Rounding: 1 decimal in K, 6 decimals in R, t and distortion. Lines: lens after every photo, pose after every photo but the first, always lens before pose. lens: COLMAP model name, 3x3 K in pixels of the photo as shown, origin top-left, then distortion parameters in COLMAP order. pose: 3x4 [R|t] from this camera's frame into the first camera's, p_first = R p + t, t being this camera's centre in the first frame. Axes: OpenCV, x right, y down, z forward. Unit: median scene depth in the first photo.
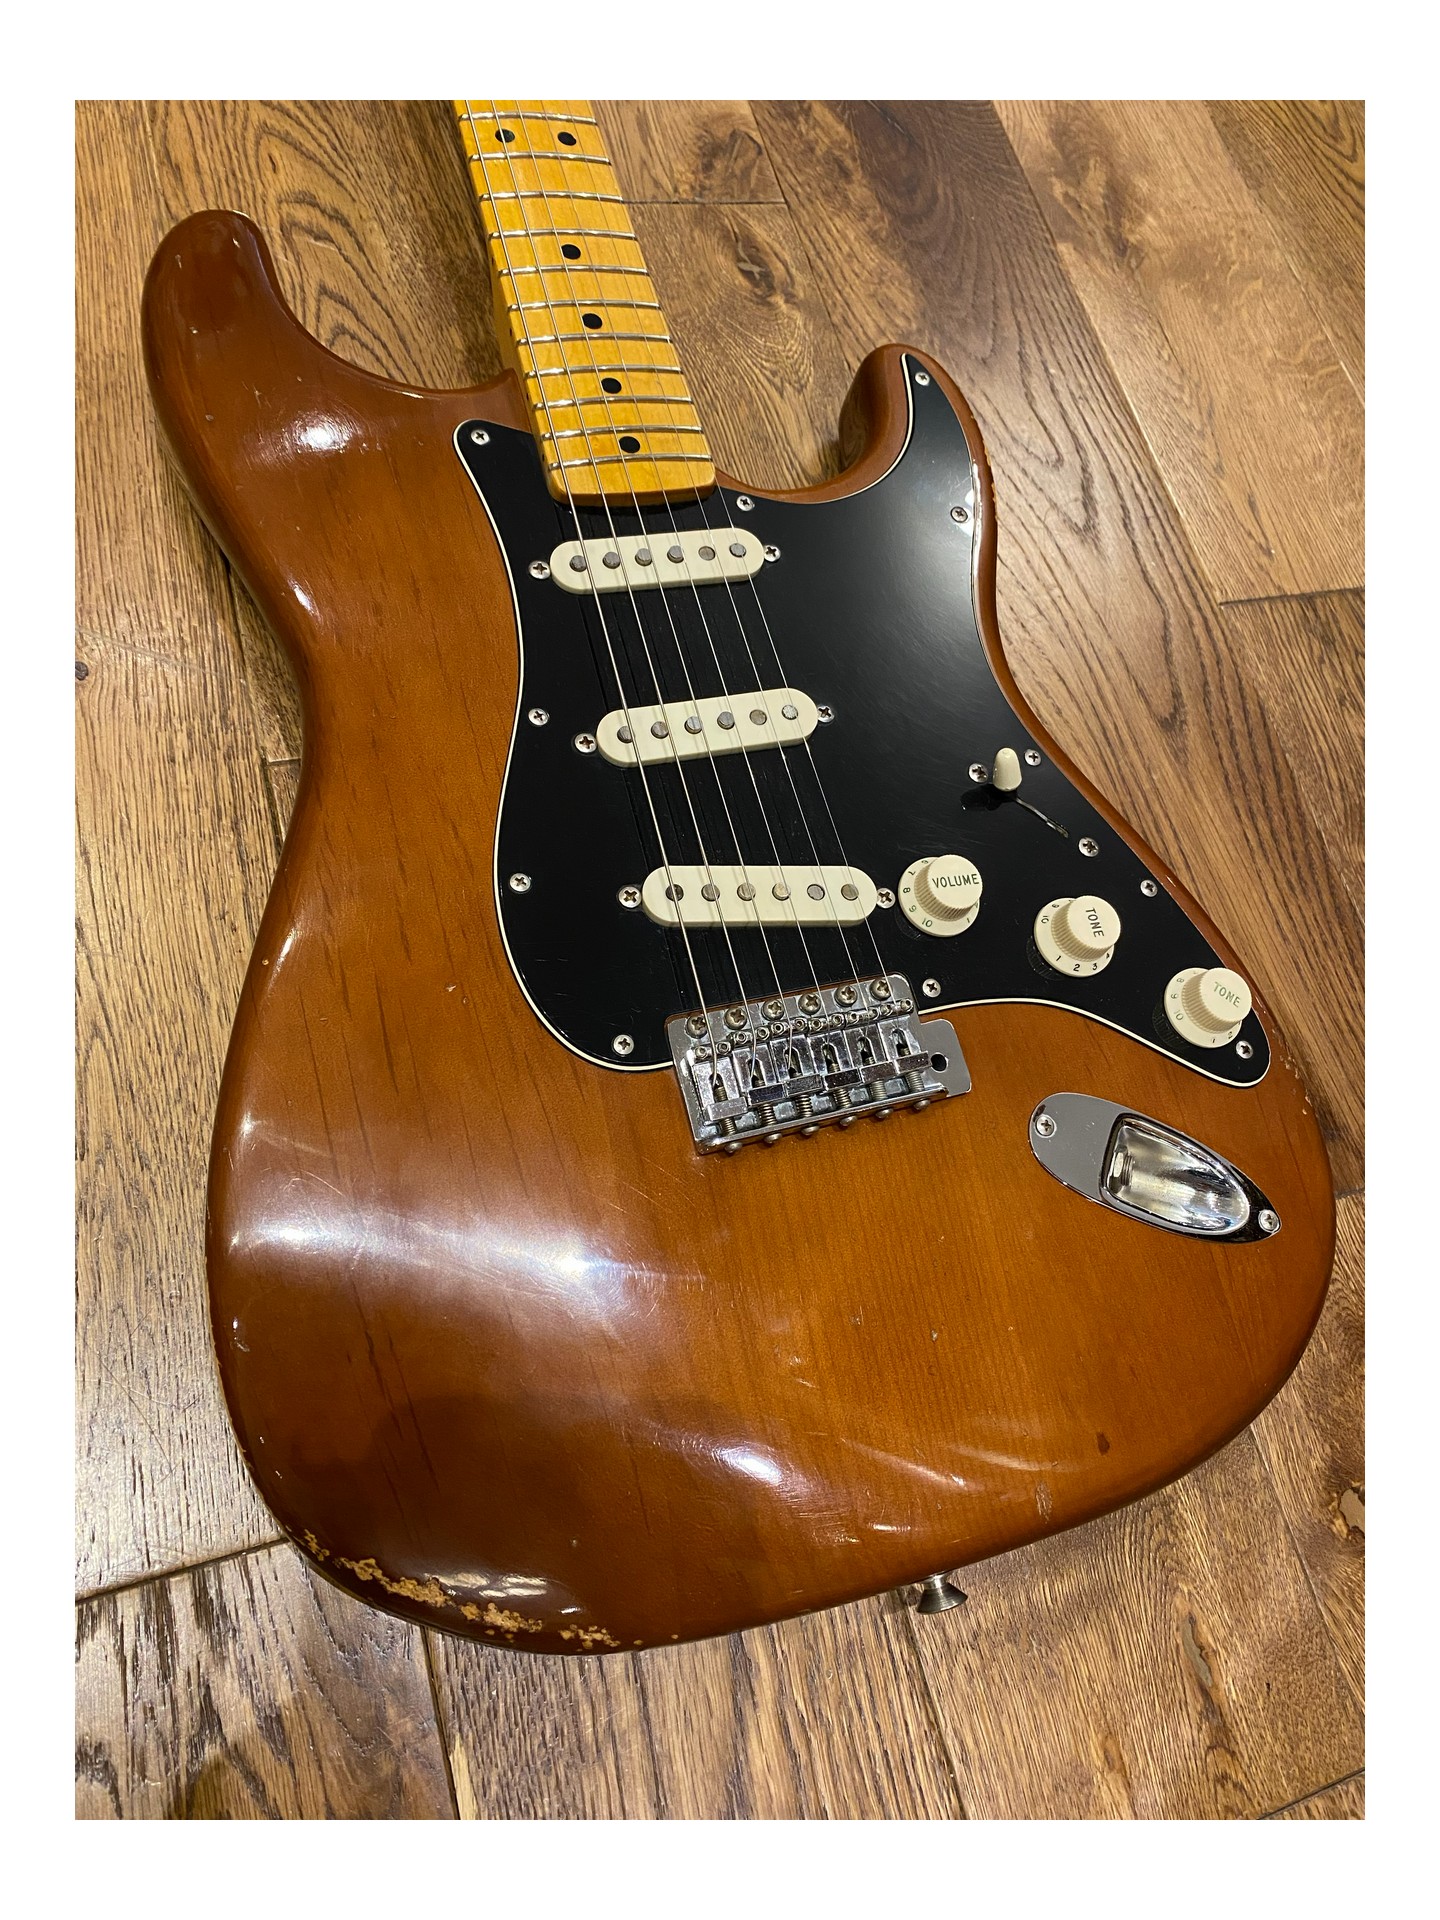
lens RADIAL K [[1332.1, 0, 725.7], [0, 1332.1, 929.9], [0, 0, 1]] dist [0.004789, 0.001487]
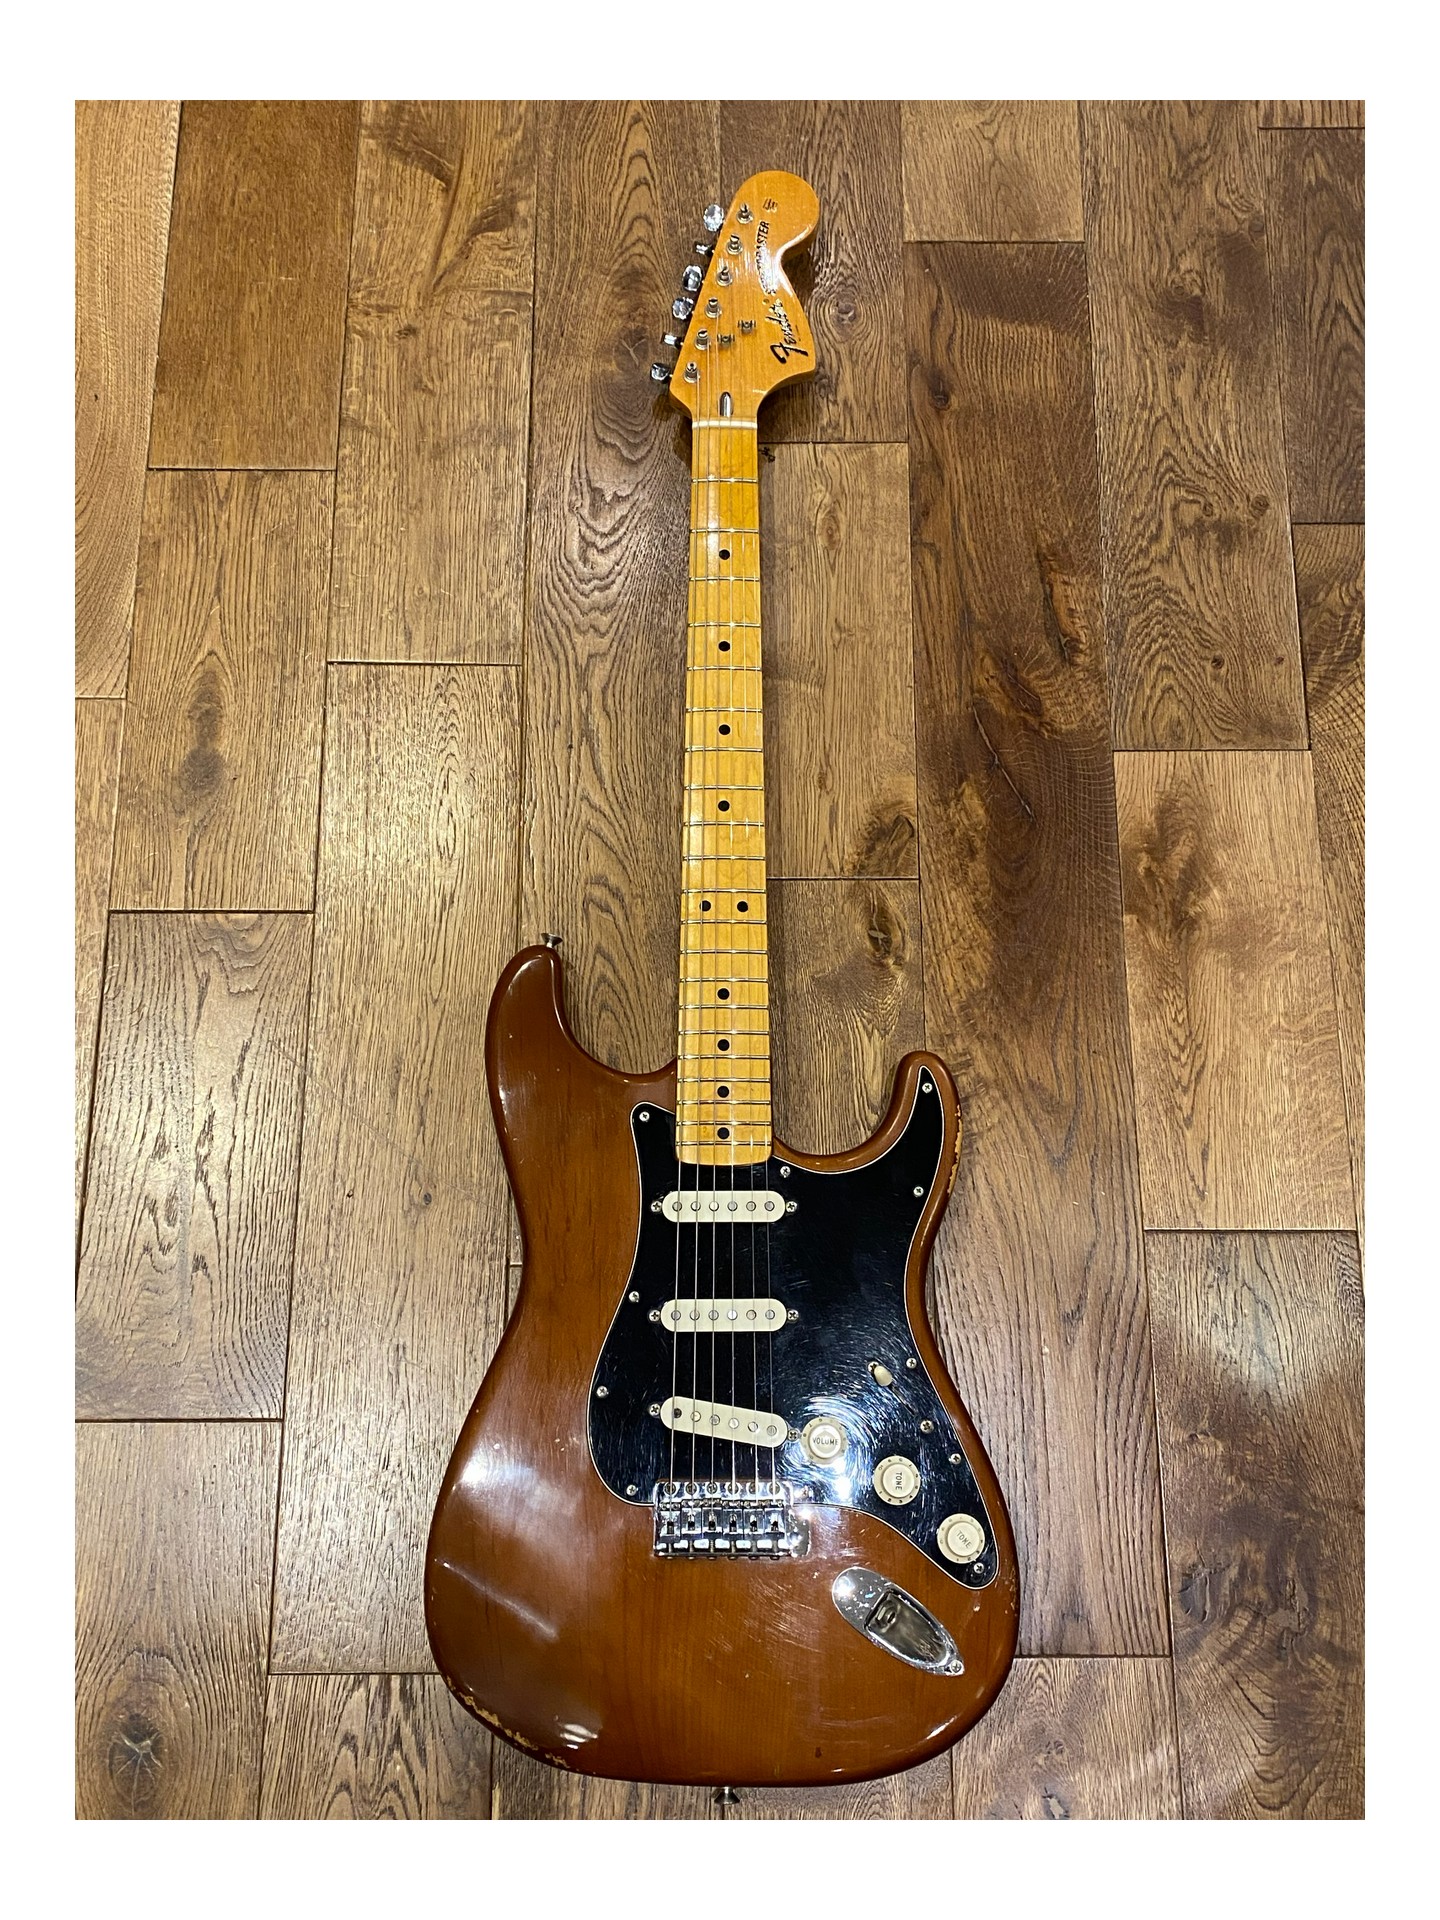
lens RADIAL K [[1895.9, 0, 719.7], [0, 1895.9, 931.9], [0, 0, 1]] dist [0.158785, -0.394166]
pose [[0.933817, 0.190282, -0.302951, 0.662469], [-0.163735, 0.980241, 0.110986, -0.937076], [0.318084, -0.054037, 0.946521, -1.434868]]
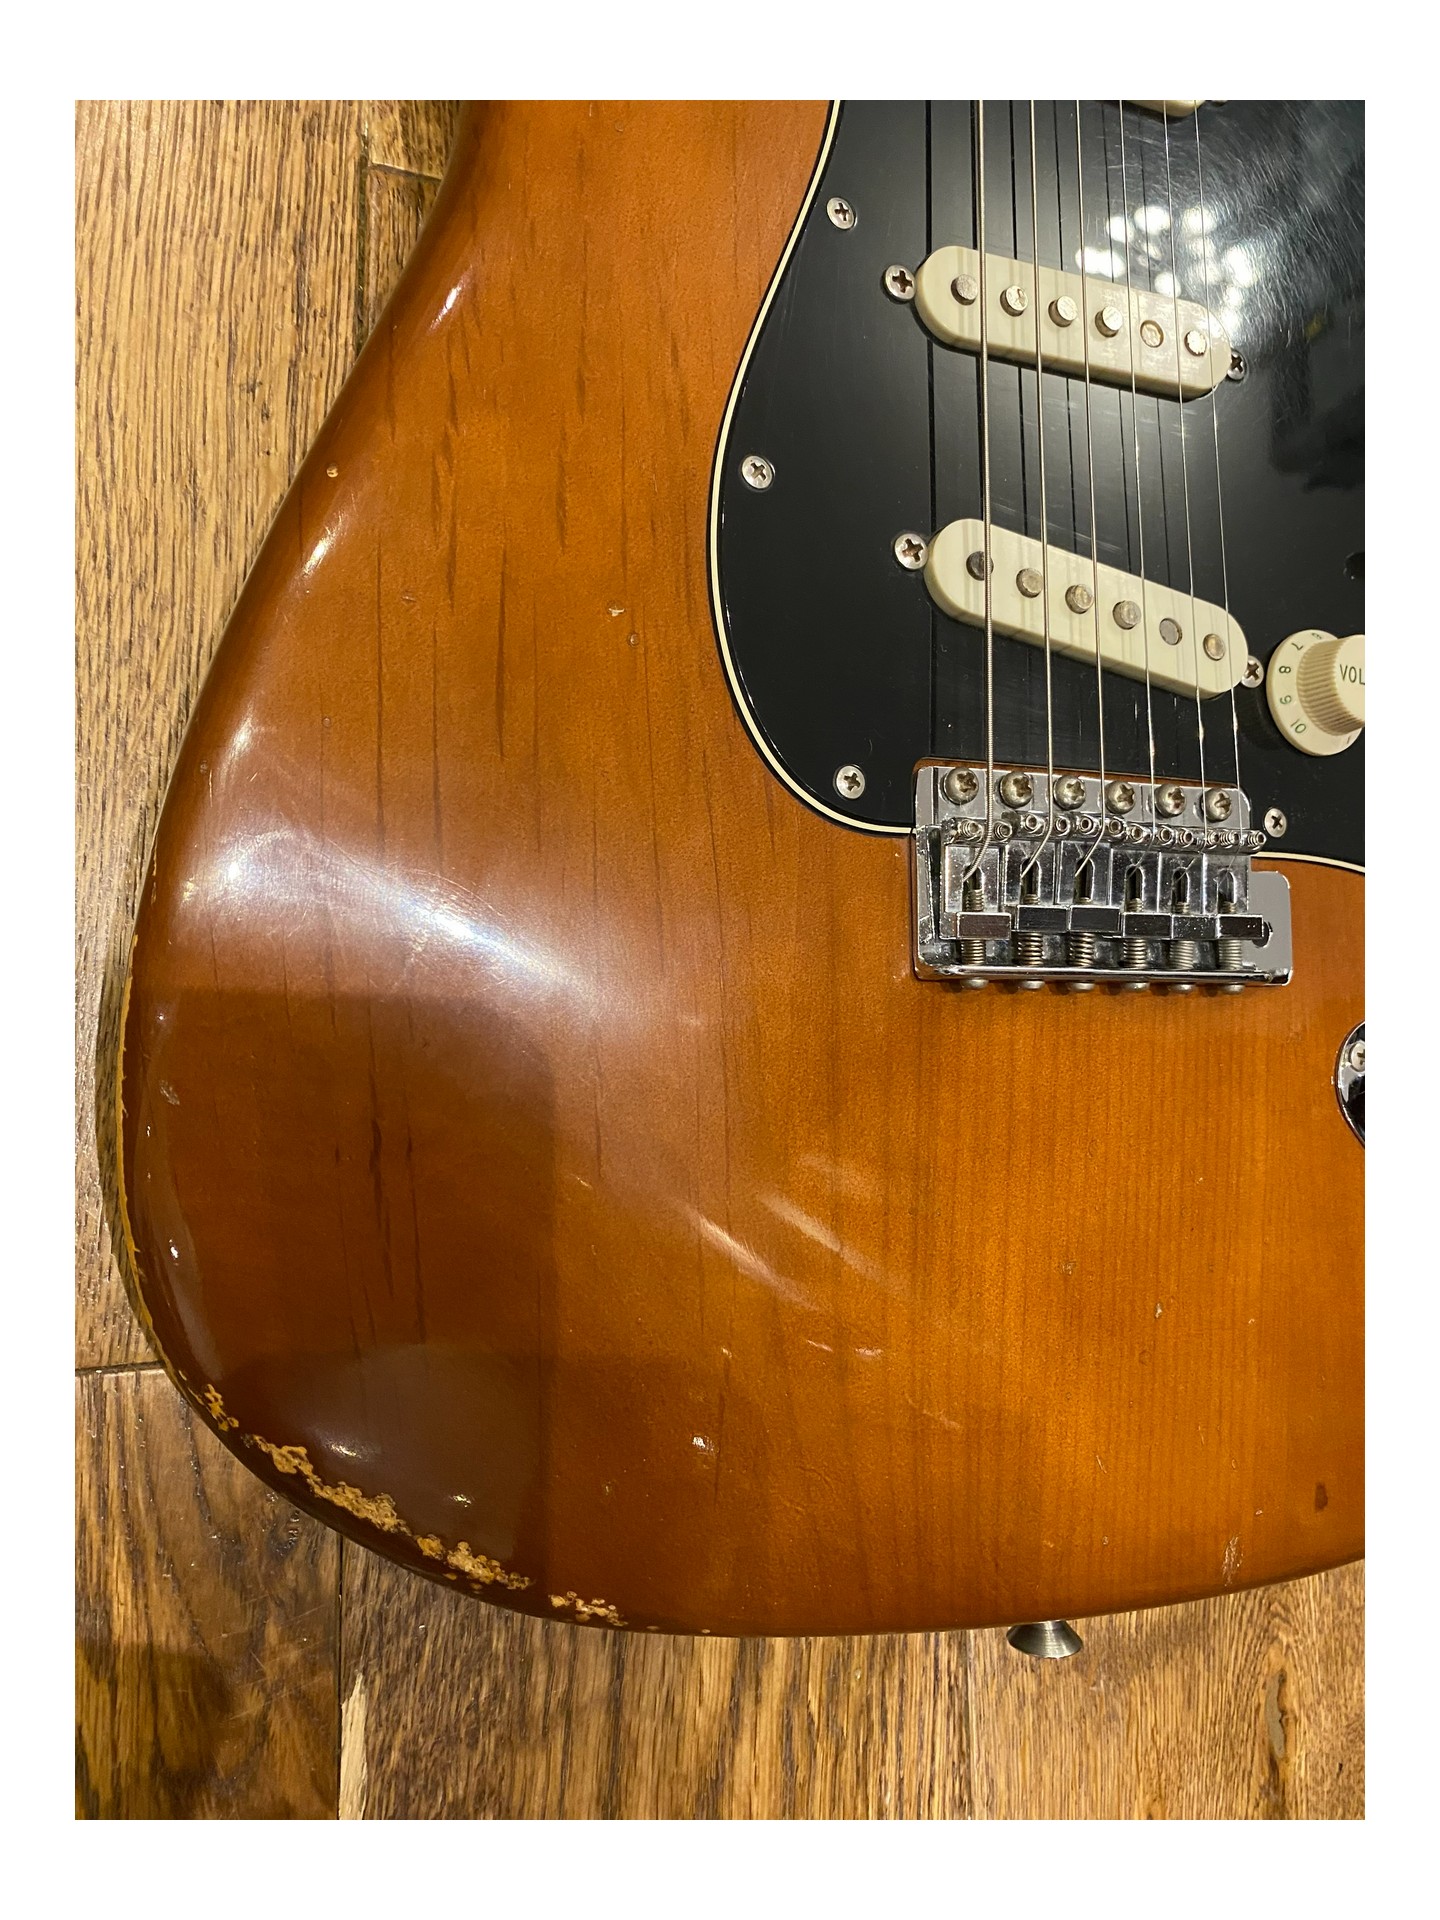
lens RADIAL K [[1319.3, 0, 719.9], [0, 1319.3, 933.2], [0, 0, 1]] dist [-0.000051, 0.002096]
pose [[0.956994, 0.269479, 0.107439, -0.159609], [-0.285874, 0.939011, 0.191139, 0.045665], [-0.049378, -0.213632, 0.975665, 0.324440]]
